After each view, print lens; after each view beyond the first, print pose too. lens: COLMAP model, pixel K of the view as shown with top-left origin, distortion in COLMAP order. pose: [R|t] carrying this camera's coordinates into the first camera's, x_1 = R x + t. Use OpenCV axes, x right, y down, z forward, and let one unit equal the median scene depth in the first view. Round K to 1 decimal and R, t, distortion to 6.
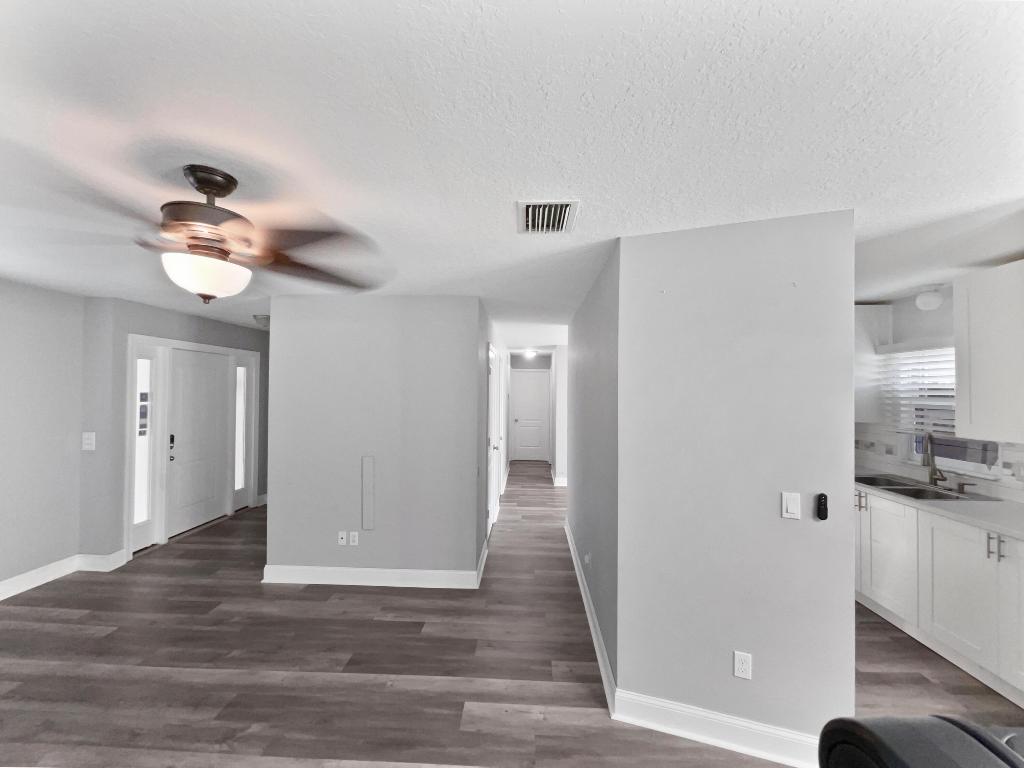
lens RADIAL K [[414.1, 0, 512.0], [0, 414.1, 384.0], [0, 0, 1]] dist [-0.000112, 0.000422]
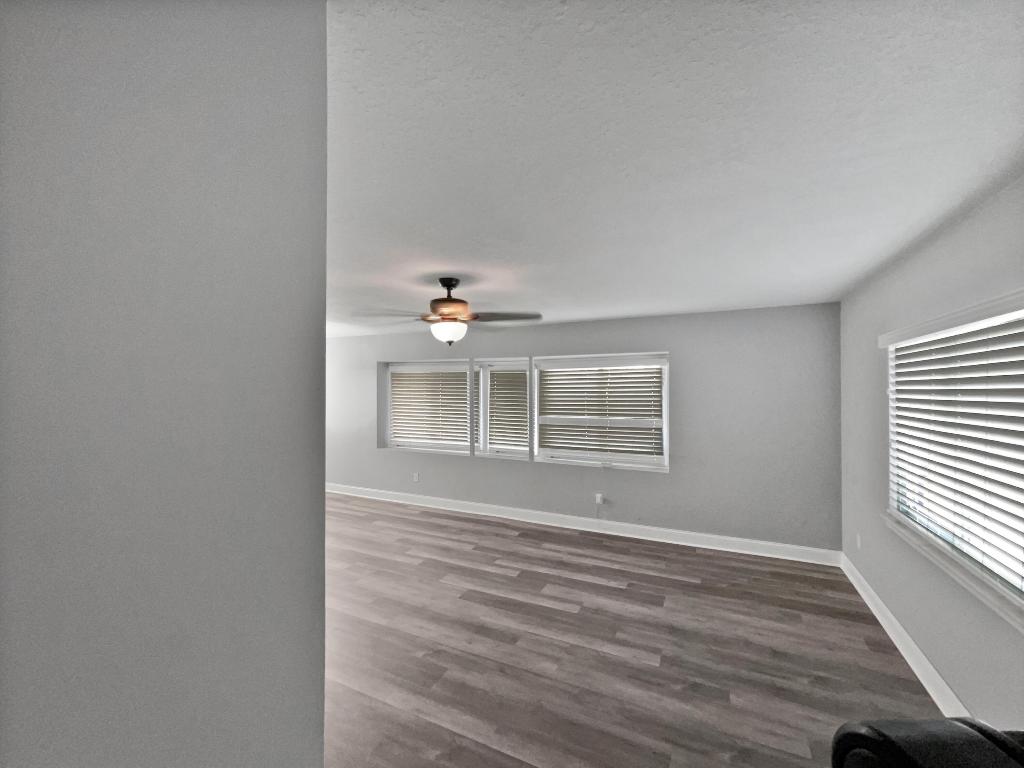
lens RADIAL K [[422.9, 0, 514.3], [0, 422.9, 388.4], [0, 0, 1]] dist [-0.001441, 0.000012]
pose [[-0.920062, -0.005512, 0.391735, -0.858130], [-0.013506, 0.999753, -0.017656, 0.017580], [-0.391541, -0.021535, -0.919909, 1.293060]]
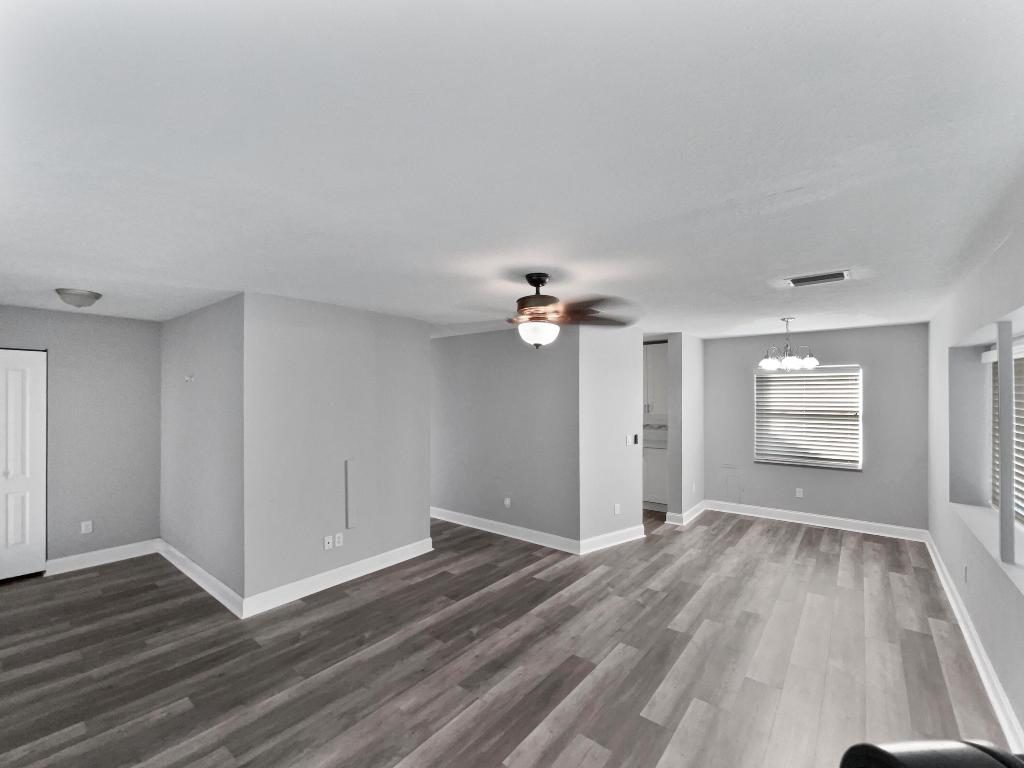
lens RADIAL K [[438.7, 0, 512.0], [0, 438.7, 384.0], [0, 0, 1]] dist [-0.000921, 0.000294]
pose [[0.591705, 0.012417, 0.806059, -1.105072], [-0.004152, 0.999915, -0.012355, -0.011535], [-0.806144, 0.003964, 0.591706, -0.015020]]
